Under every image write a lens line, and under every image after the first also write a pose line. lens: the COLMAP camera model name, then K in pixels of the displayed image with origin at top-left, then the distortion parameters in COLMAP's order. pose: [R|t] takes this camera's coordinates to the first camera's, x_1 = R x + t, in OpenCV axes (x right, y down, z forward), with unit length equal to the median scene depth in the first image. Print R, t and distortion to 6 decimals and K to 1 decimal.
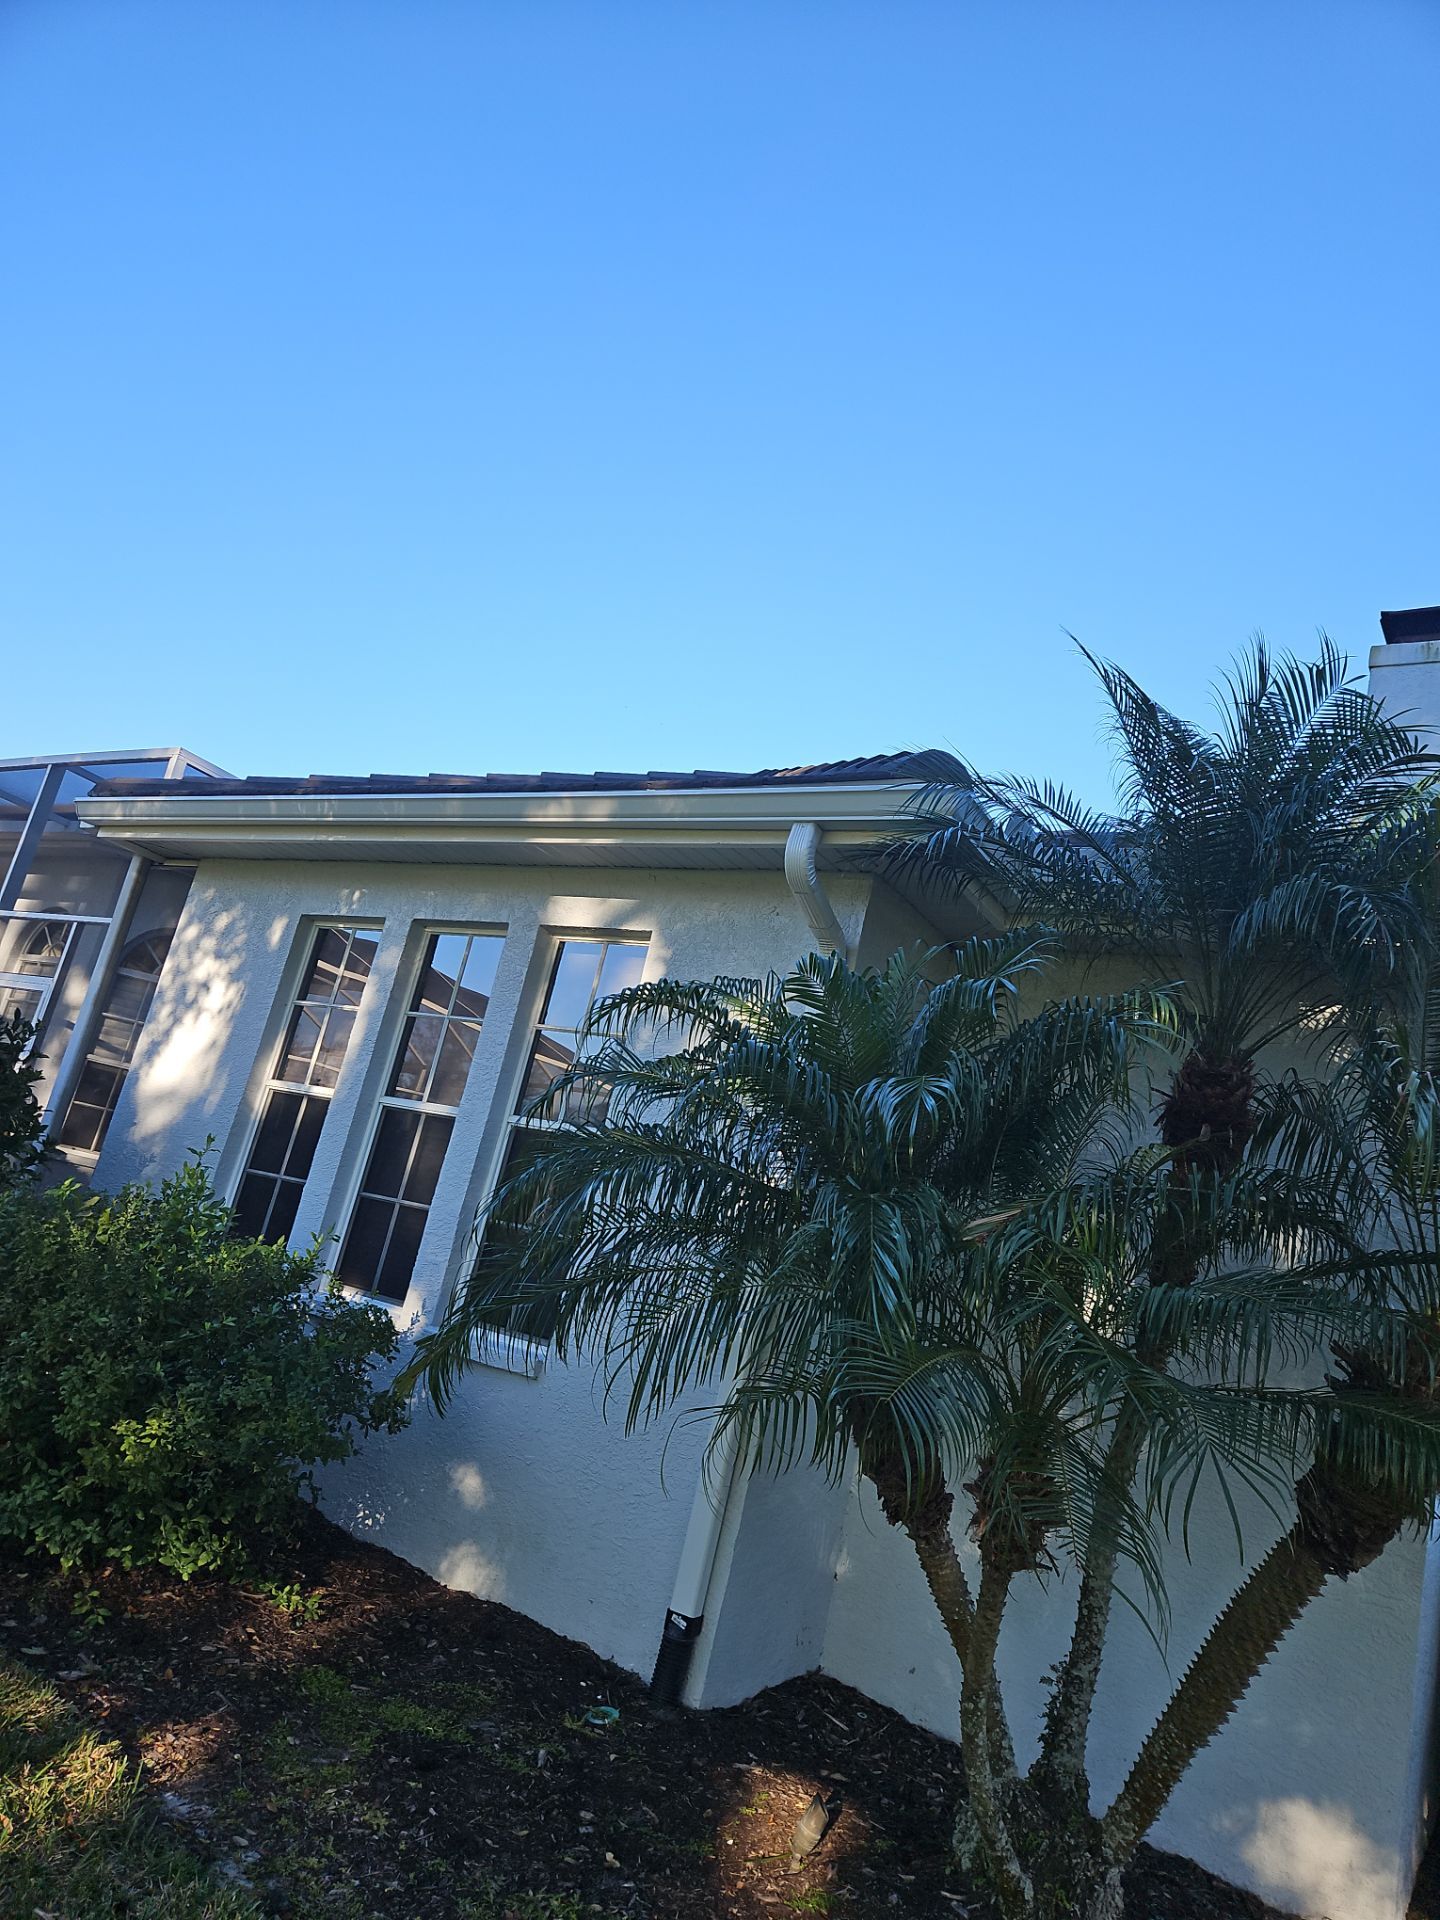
lens RADIAL K [[1245.8, 0, 742.6], [0, 1245.8, 947.6], [0, 0, 1]] dist [0.075933, -0.060205]
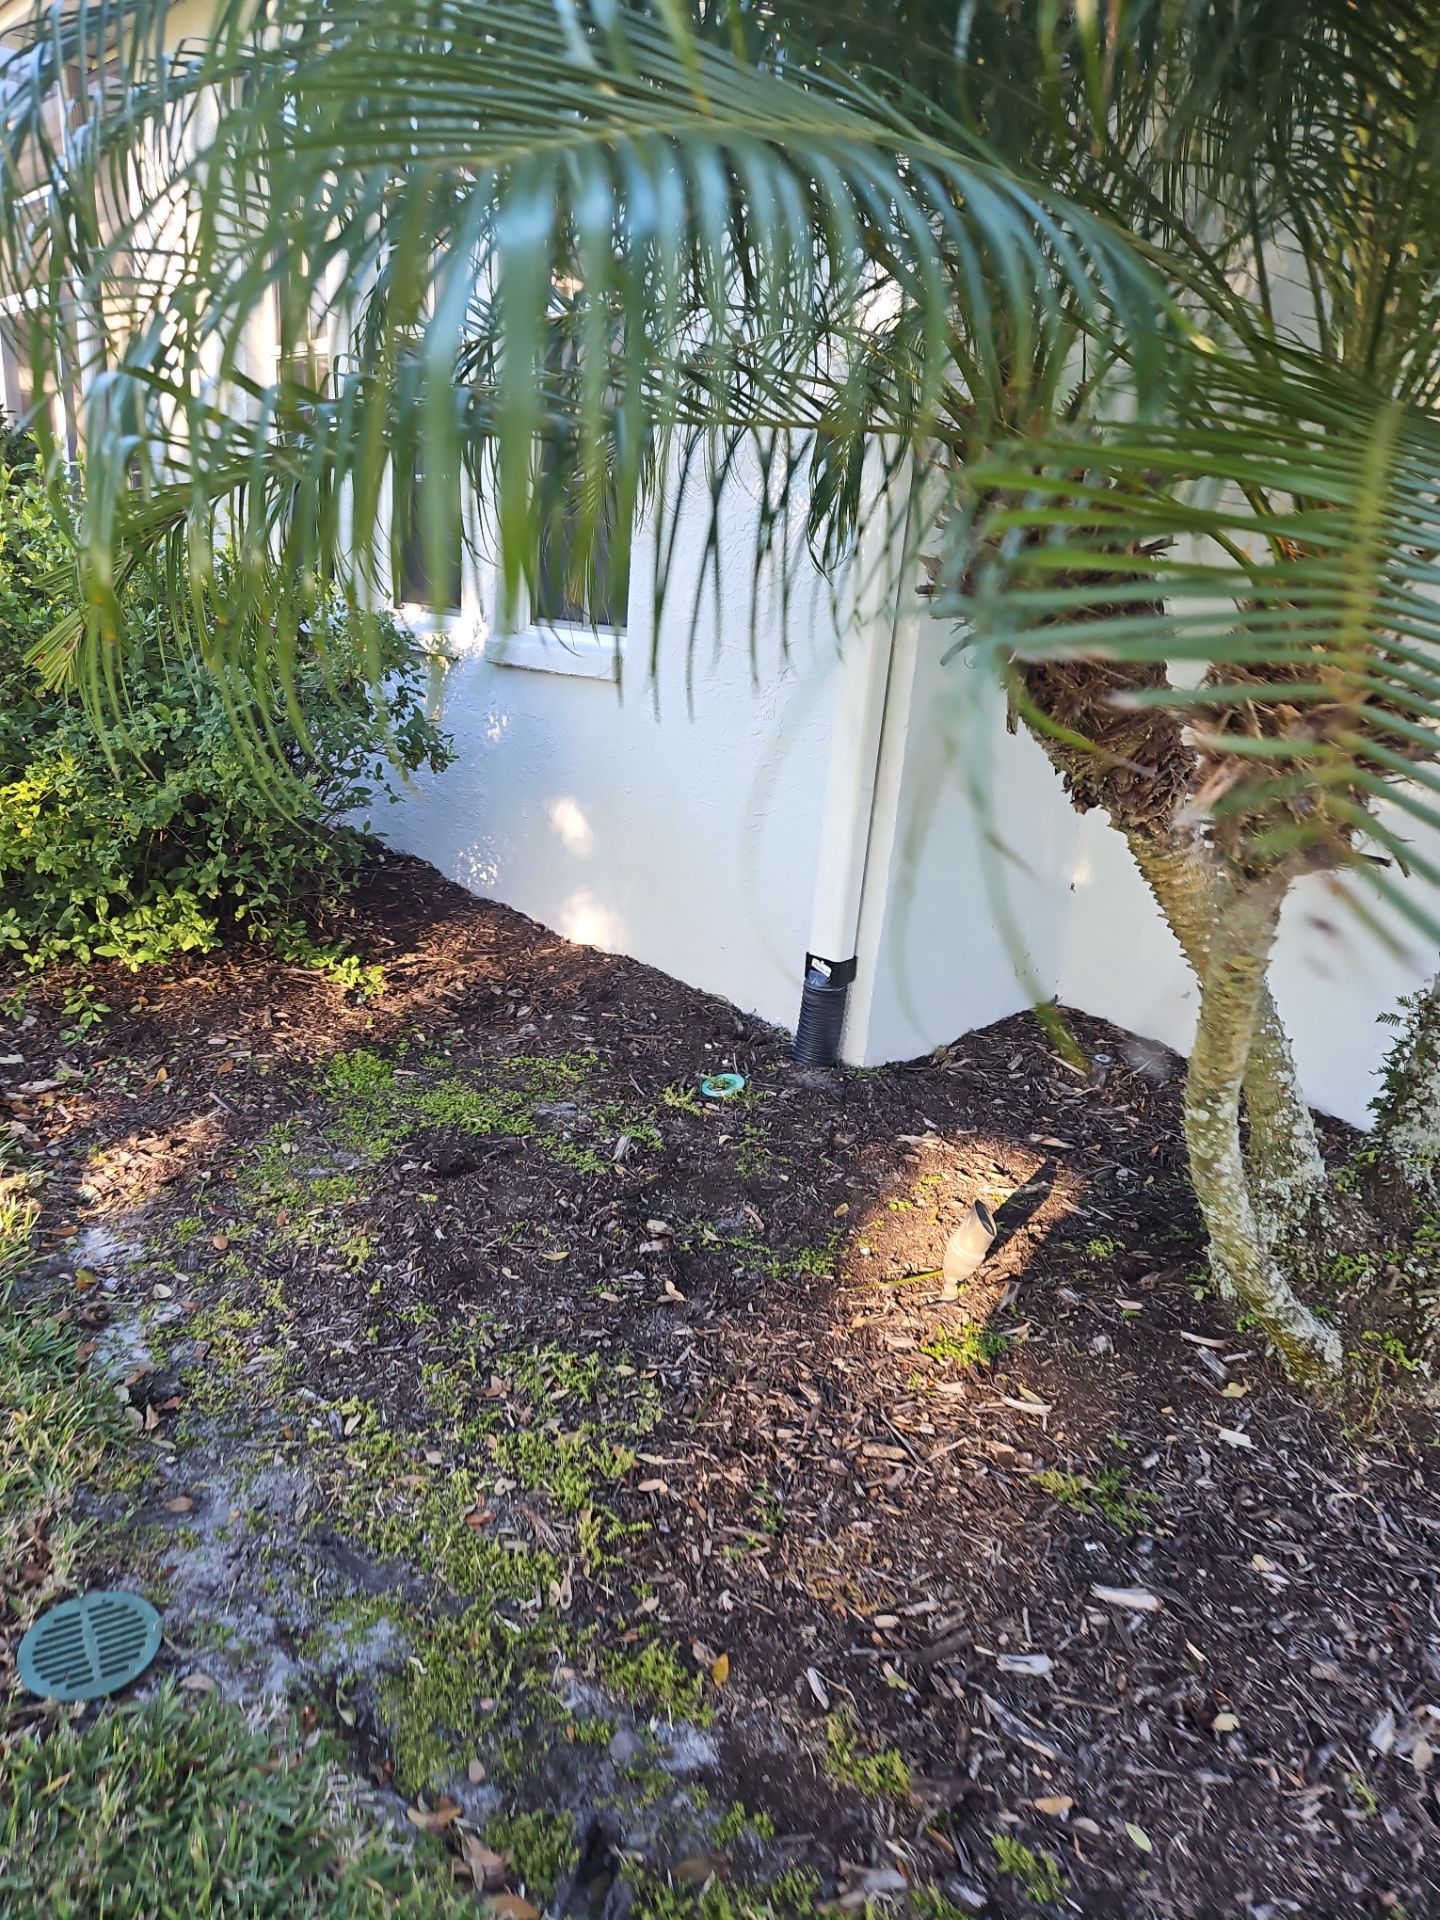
lens RADIAL K [[1245.8, 0, 742.6], [0, 1245.8, 947.6], [0, 0, 1]] dist [0.075933, -0.060205]
pose [[0.955997, -0.074369, -0.283795, 0.122179], [0.203074, 0.865883, 0.457174, 0.219002], [0.211734, -0.494688, 0.842883, 0.460049]]
